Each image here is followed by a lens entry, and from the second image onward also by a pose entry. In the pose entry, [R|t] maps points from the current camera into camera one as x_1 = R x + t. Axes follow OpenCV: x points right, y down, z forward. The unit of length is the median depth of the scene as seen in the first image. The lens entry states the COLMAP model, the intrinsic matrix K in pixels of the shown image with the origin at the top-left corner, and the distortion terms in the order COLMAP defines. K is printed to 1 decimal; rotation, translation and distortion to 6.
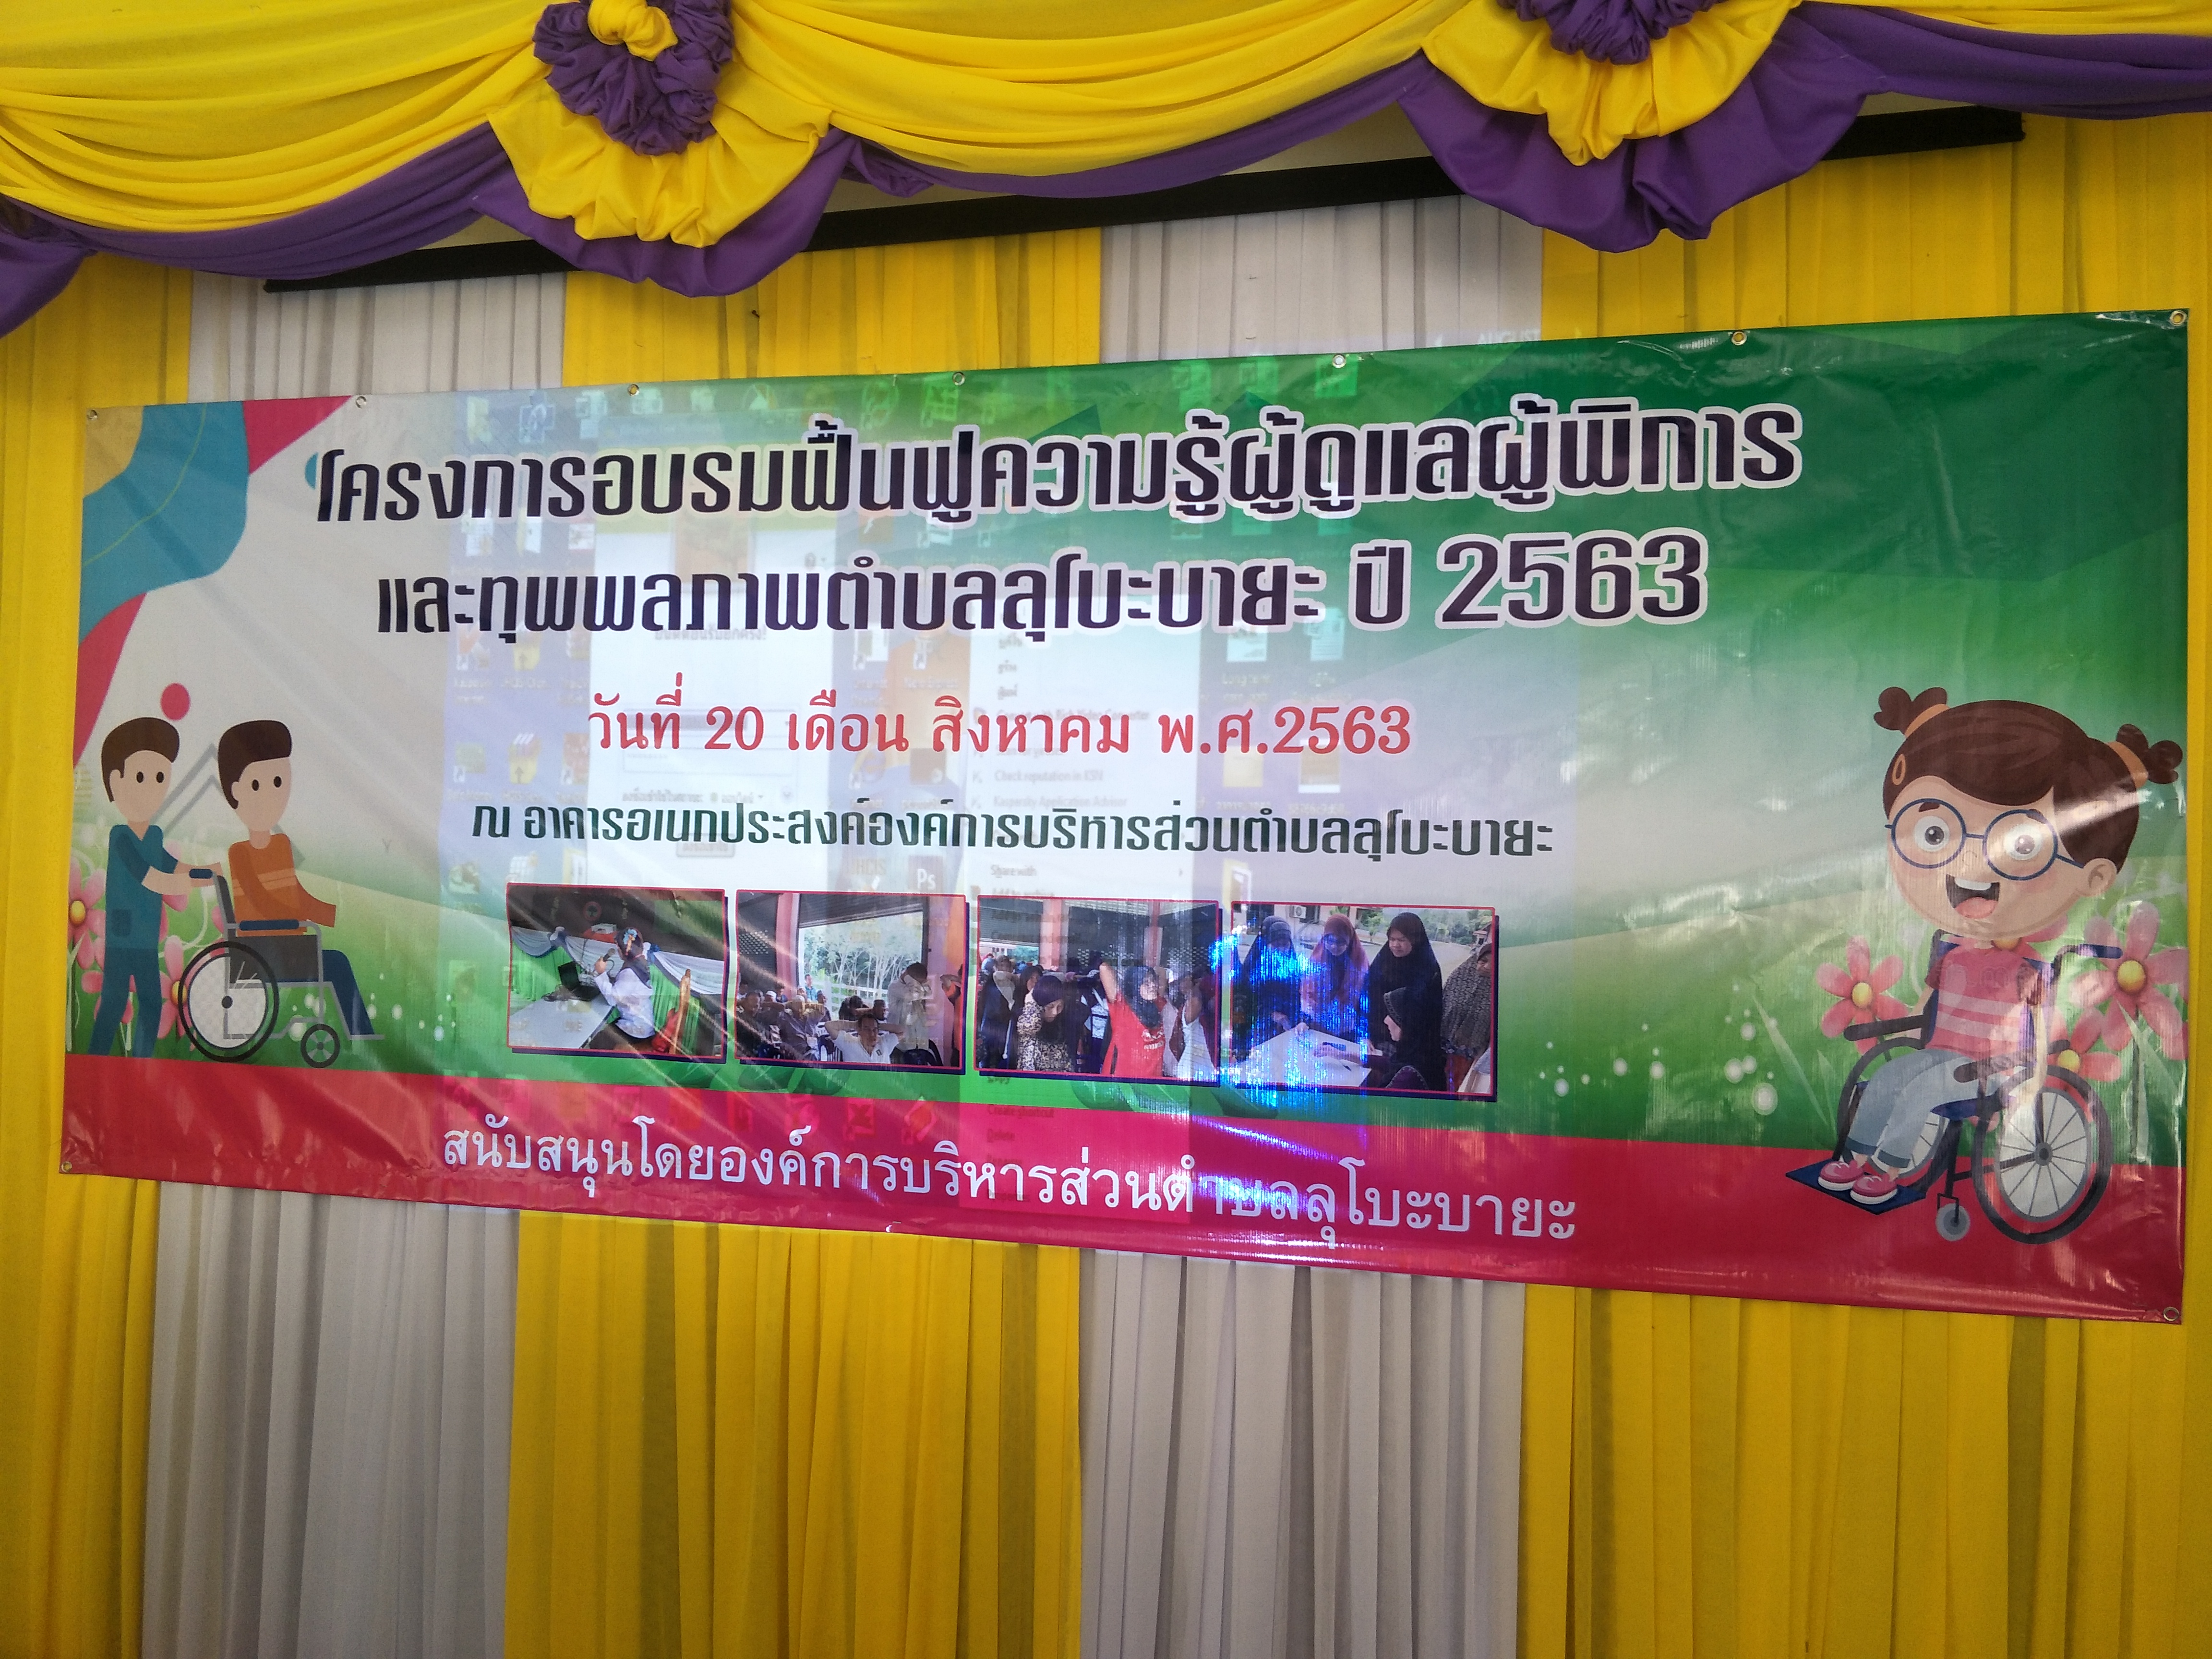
lens RADIAL K [[1768.3, 0, 1116.1], [0, 1768.3, 857.5], [0, 0, 1]] dist [0.144093, -0.312470]
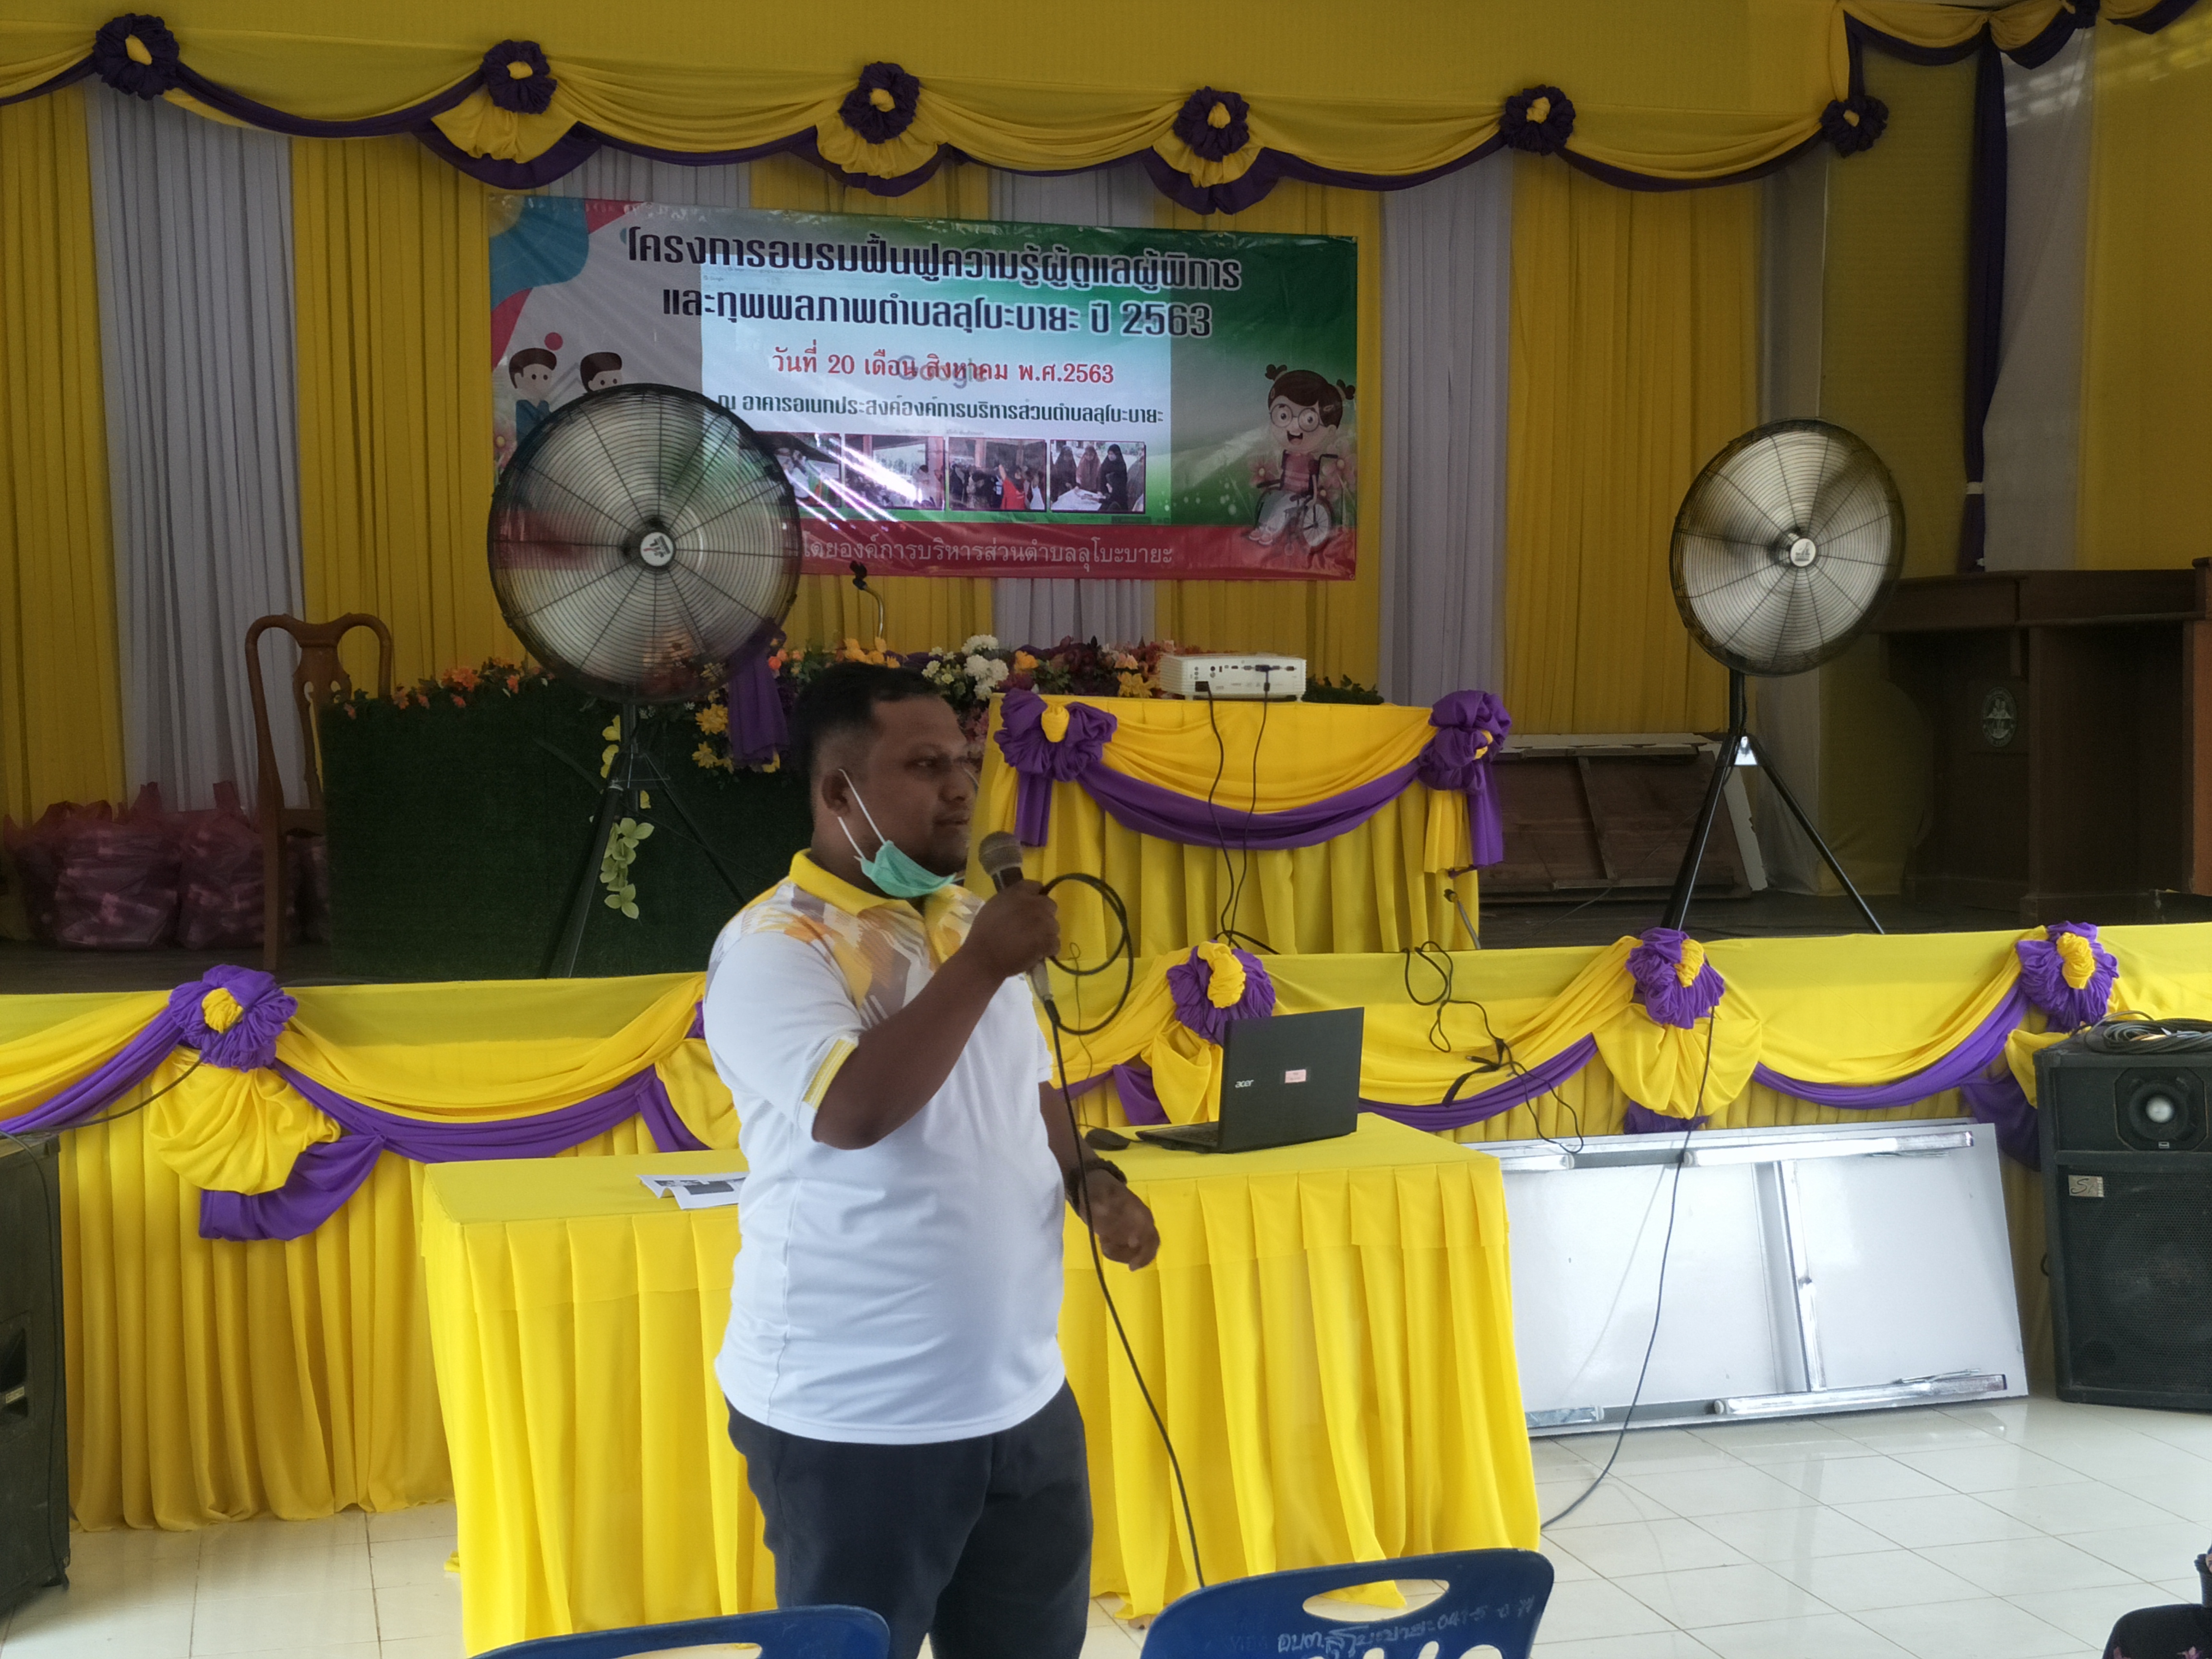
lens RADIAL K [[2952.3, 0, 1143.8], [0, 2952.3, 827.2], [0, 0, 1]] dist [0.253942, -0.911064]
pose [[0.865218, -0.049165, 0.498979, -1.979414], [0.006524, 0.996201, 0.086843, 0.210872], [-0.501353, -0.071883, 0.862252, -2.807804]]
